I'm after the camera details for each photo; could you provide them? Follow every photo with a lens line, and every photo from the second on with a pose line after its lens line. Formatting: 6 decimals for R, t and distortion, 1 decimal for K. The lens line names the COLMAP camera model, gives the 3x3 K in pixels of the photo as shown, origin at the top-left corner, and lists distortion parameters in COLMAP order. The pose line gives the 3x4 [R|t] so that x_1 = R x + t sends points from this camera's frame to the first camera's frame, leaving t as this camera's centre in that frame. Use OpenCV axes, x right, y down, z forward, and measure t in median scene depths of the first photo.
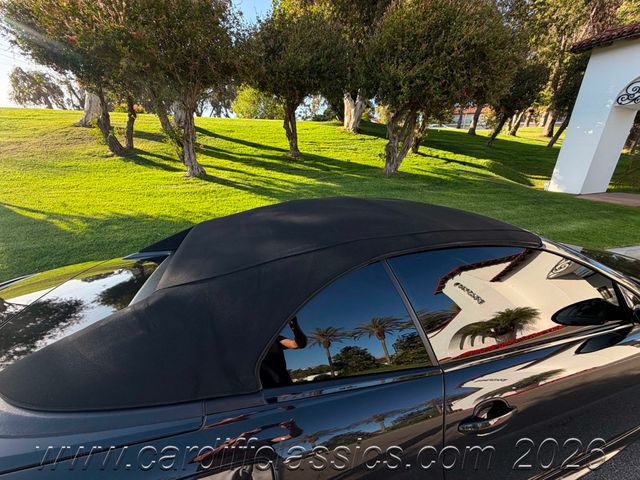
lens RADIAL K [[255.9, 0, 316.3], [0, 255.9, 240.3], [0, 0, 1]] dist [0.000768, 0.000254]
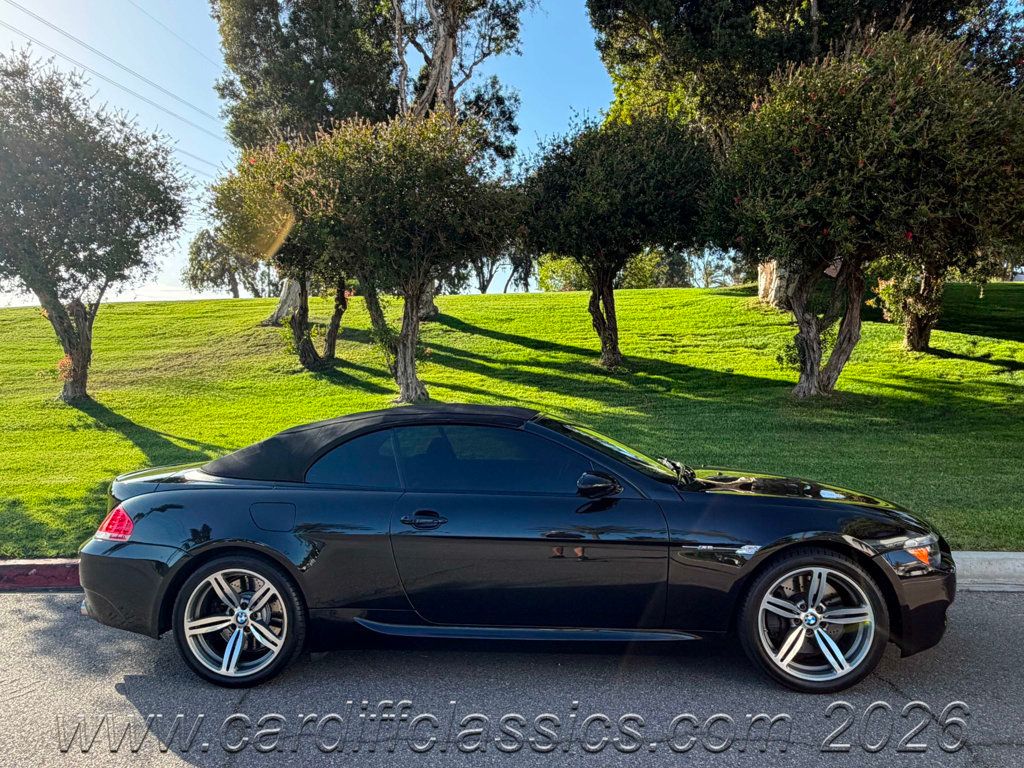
lens RADIAL K [[690.3, 0, 512.0], [0, 690.3, 384.0], [0, 0, 1]] dist [-0.001986, 0.002519]
pose [[0.931732, -0.012151, -0.362944, 0.216330], [-0.092139, 0.958826, -0.268633, 0.077404], [0.351264, 0.283735, 0.892249, -0.226546]]
